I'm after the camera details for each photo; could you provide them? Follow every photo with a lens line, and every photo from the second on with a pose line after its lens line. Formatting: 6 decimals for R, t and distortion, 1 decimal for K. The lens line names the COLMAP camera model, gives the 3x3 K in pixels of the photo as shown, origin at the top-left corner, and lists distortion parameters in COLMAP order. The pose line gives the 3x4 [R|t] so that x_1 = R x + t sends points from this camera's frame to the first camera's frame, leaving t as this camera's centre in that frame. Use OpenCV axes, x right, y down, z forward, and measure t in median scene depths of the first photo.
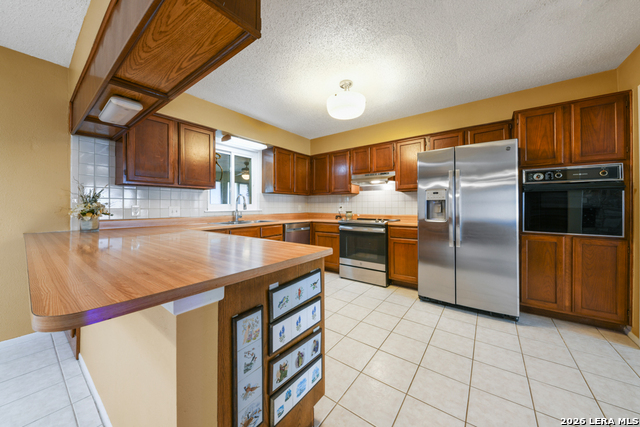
lens RADIAL K [[223.1, 0, 325.2], [0, 223.1, 205.3], [0, 0, 1]] dist [0.007646, -0.000031]
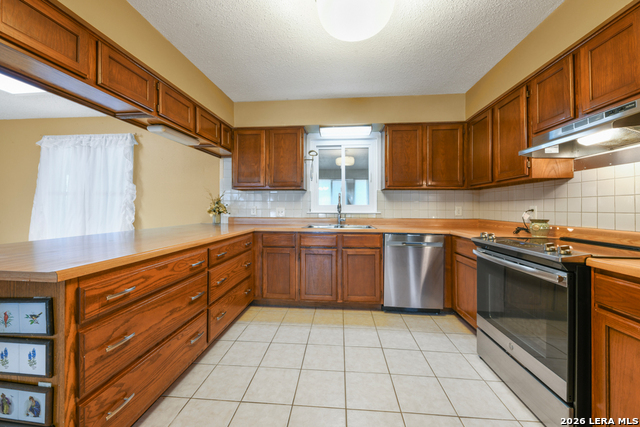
lens RADIAL K [[237.0, 0, 319.5], [0, 237.0, 208.2], [0, 0, 1]] dist [-0.001957, -0.000134]
pose [[0.519948, 0.005645, -0.854180, 0.326920], [-0.001830, 0.999983, 0.005495, 0.002969], [0.854196, -0.001294, 0.519949, 0.433806]]
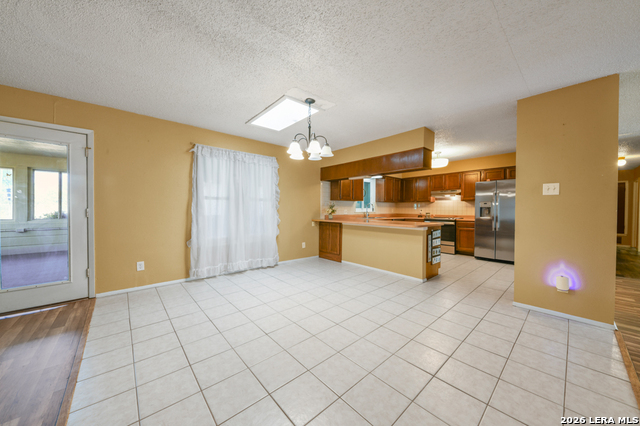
lens RADIAL K [[225.5, 0, 320.0], [0, 225.5, 213.0], [0, 0, 1]] dist [0.000265, -0.000007]
pose [[0.975721, 0.009865, -0.218794, -0.349332], [-0.004557, 0.999683, 0.024755, -0.010453], [0.218969, -0.023157, 0.975457, -0.899468]]
